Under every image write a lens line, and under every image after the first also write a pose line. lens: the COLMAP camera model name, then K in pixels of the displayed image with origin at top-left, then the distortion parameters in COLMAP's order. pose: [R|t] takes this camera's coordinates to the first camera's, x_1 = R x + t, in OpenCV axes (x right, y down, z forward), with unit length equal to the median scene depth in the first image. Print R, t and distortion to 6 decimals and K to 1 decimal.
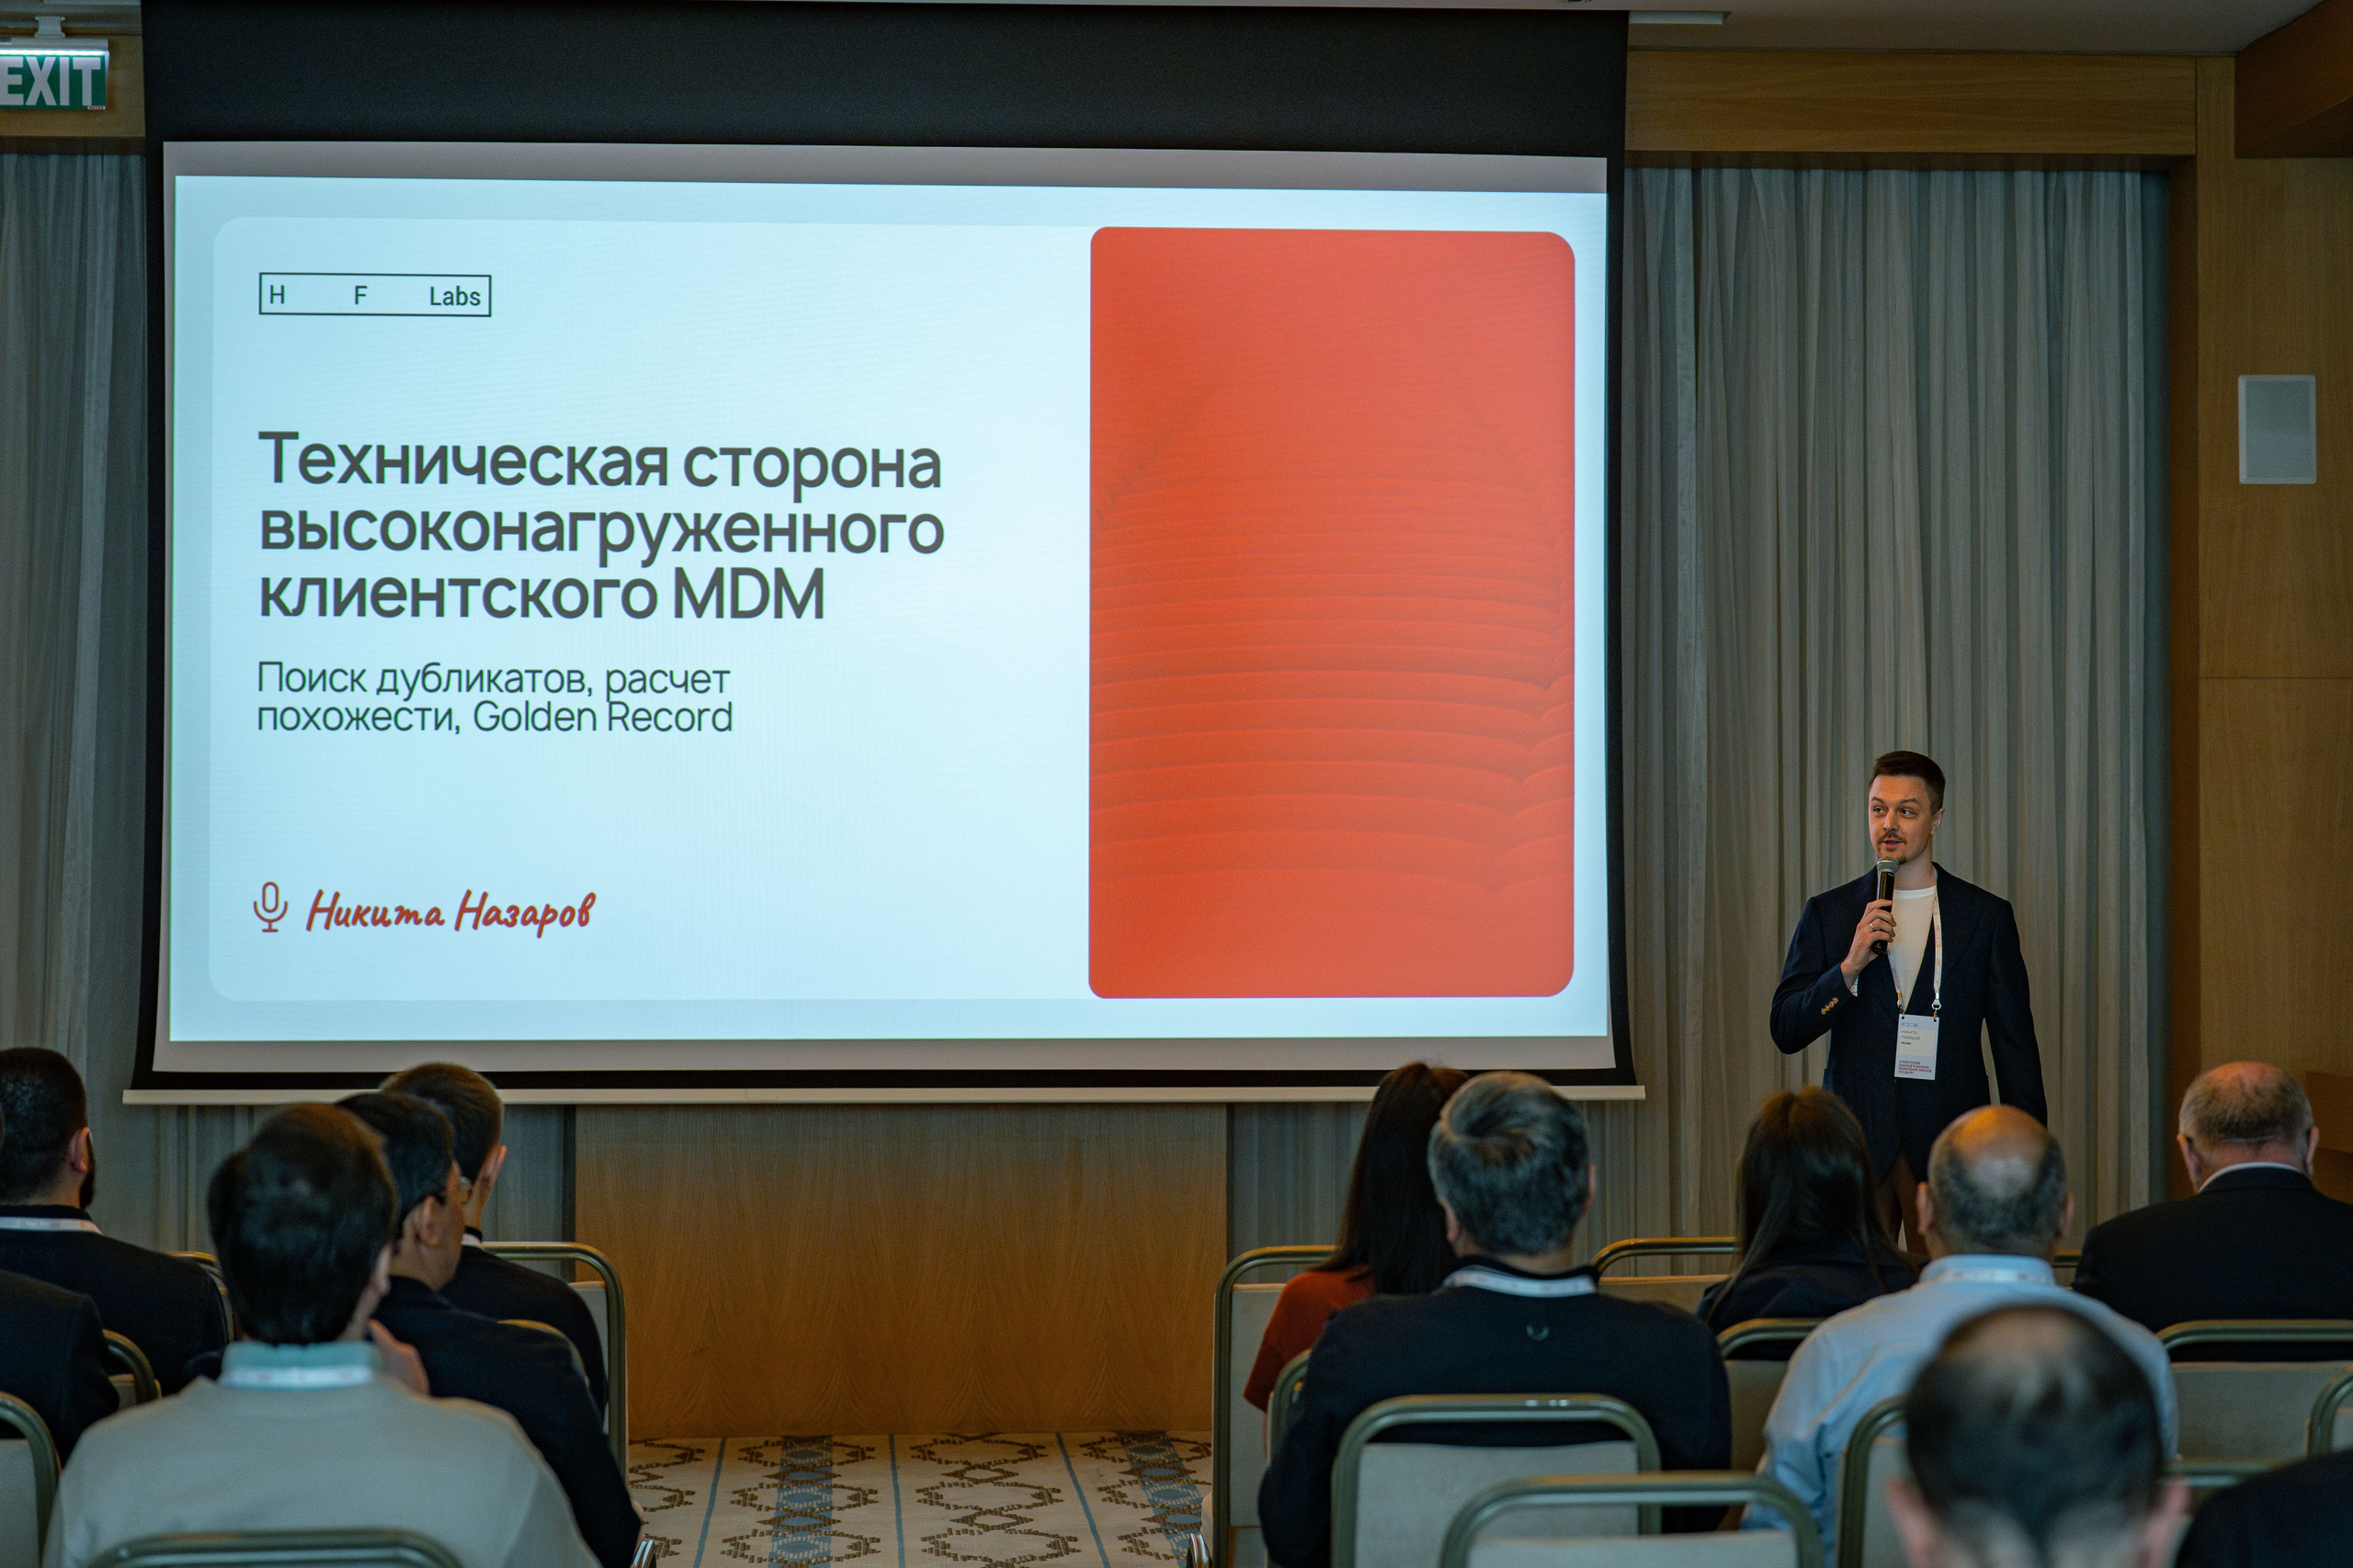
lens RADIAL K [[4887.0, 0, 1139.5], [0, 4887.0, 830.8], [0, 0, 1]] dist [0.088008, 0.000000]
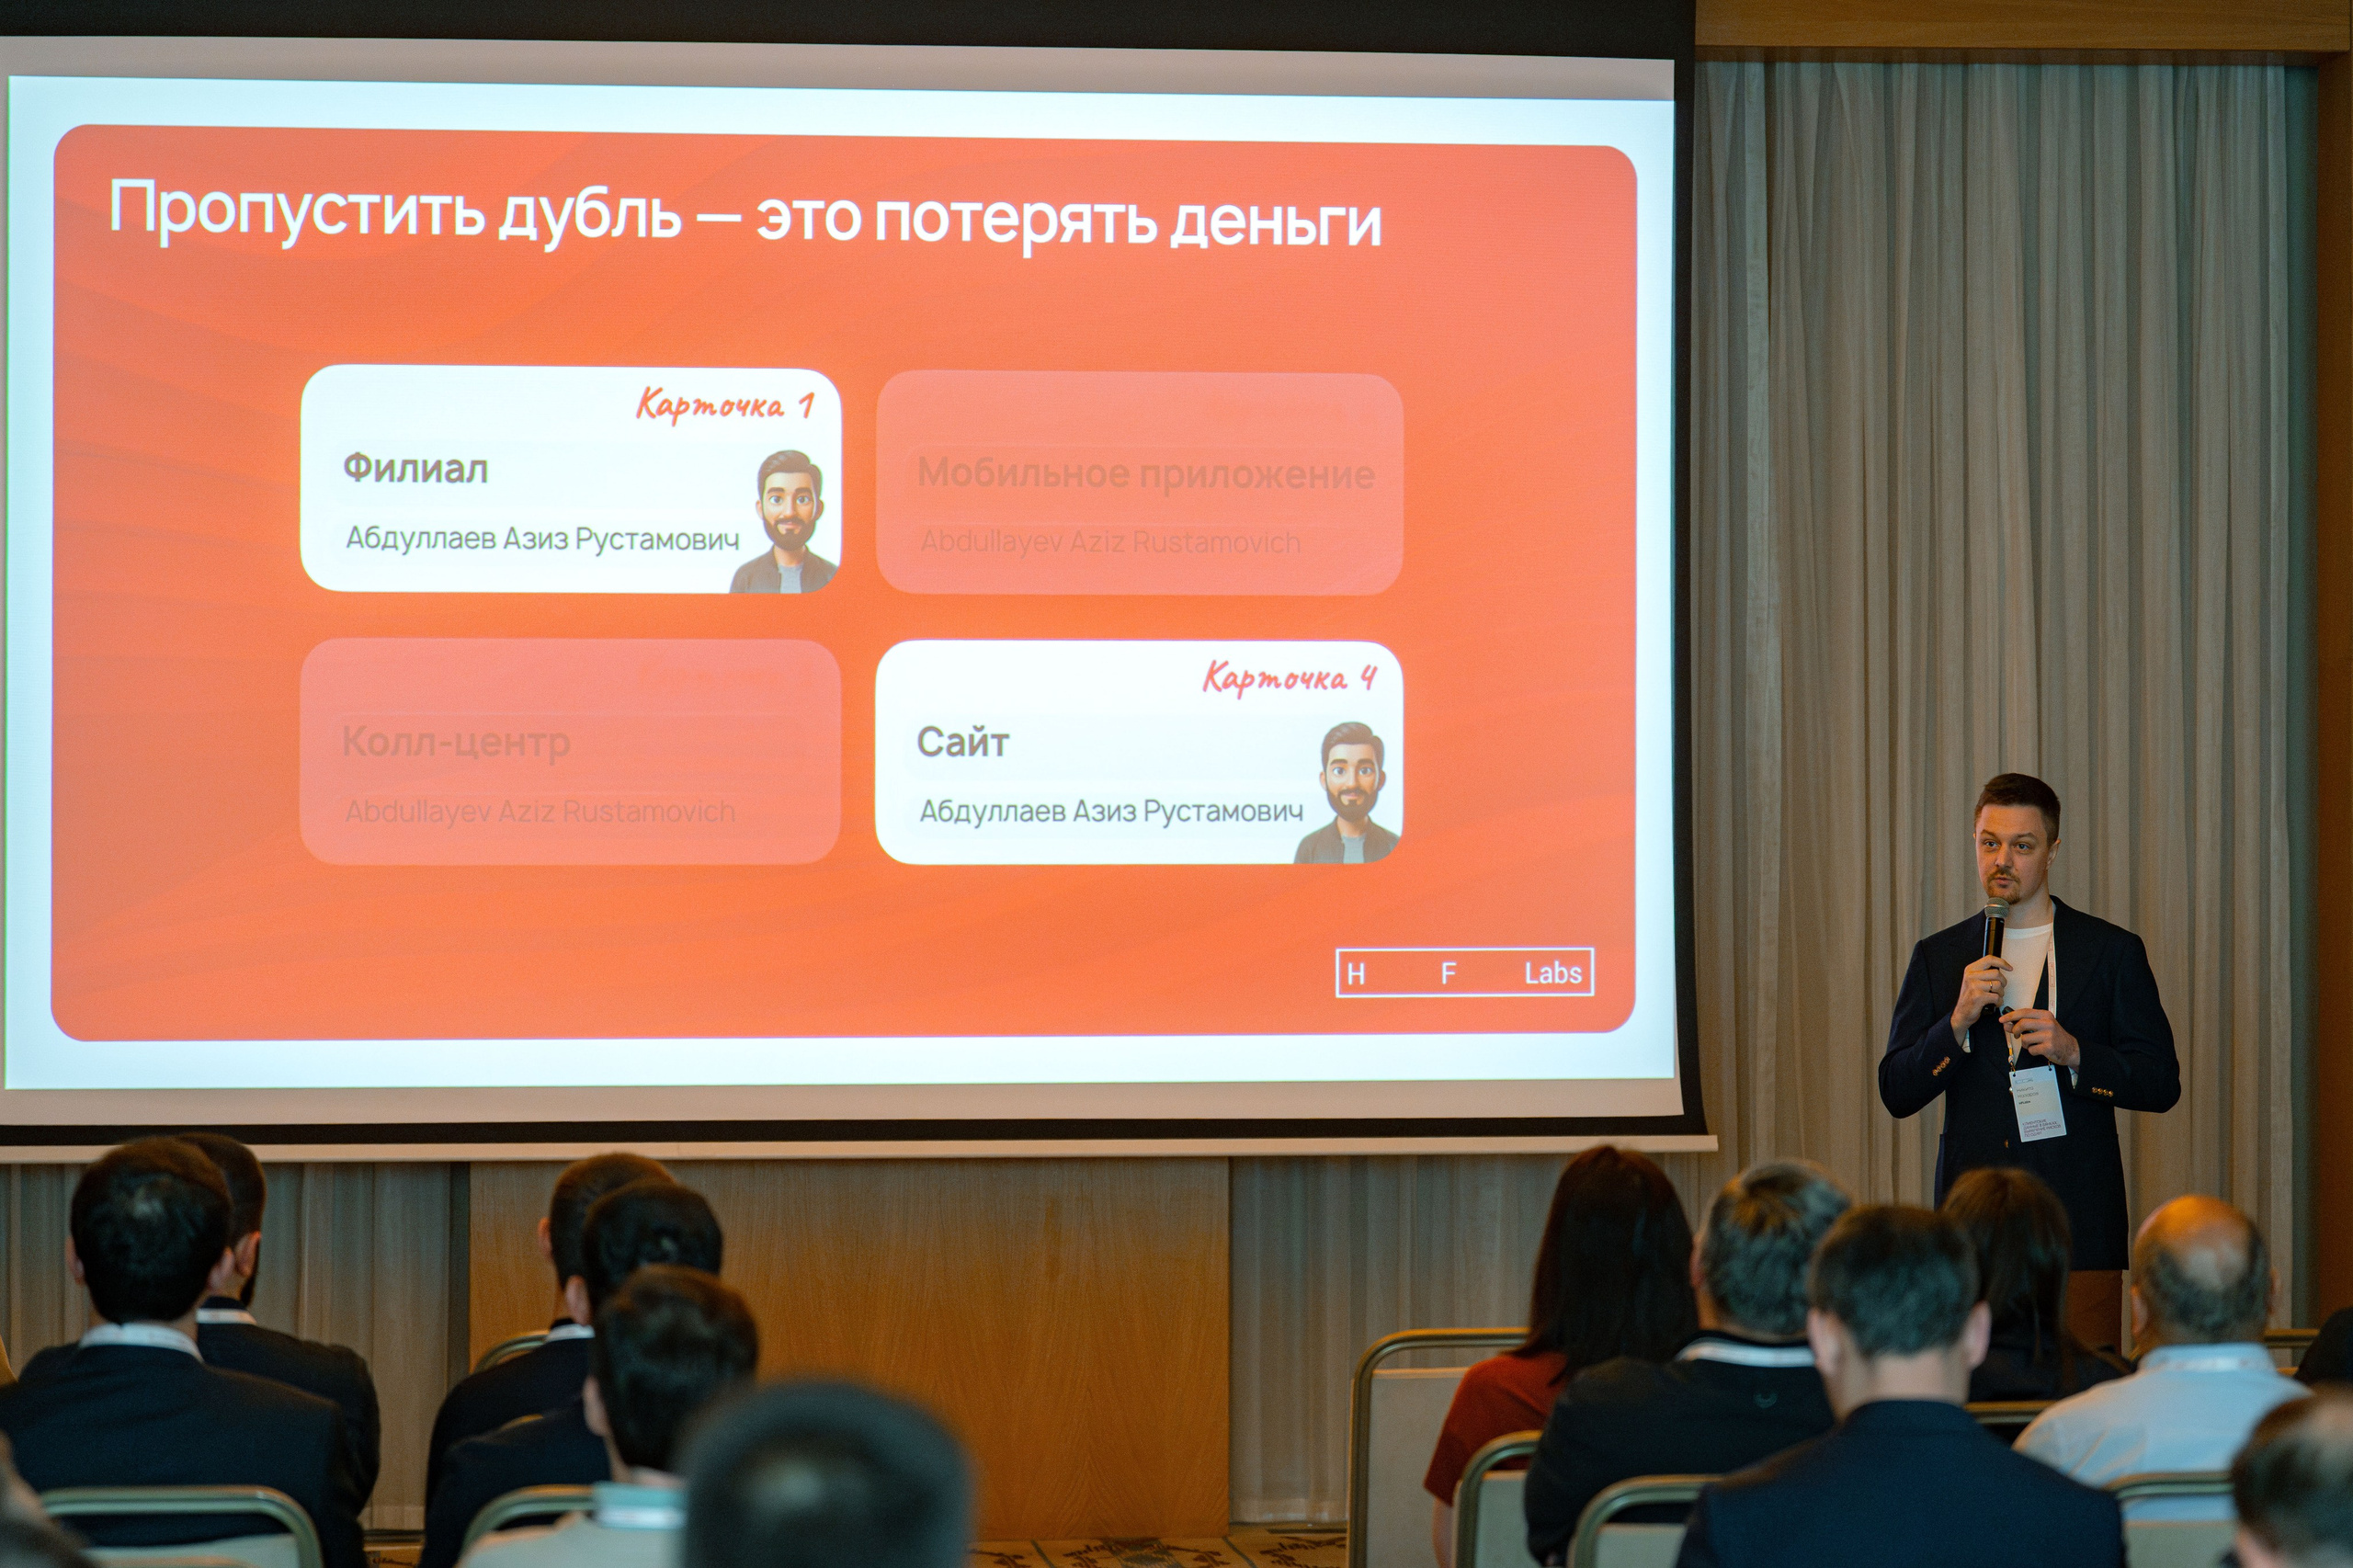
lens RADIAL K [[6930.5, 0, 1174.0], [0, 6930.5, 763.3], [0, 0, 1]] dist [0.129163, 0.000000]
pose [[0.999181, 0.000057, 0.040465, -0.039941], [-0.000506, 0.999939, 0.011064, -0.026272], [-0.040462, -0.011076, 0.999120, -0.212184]]
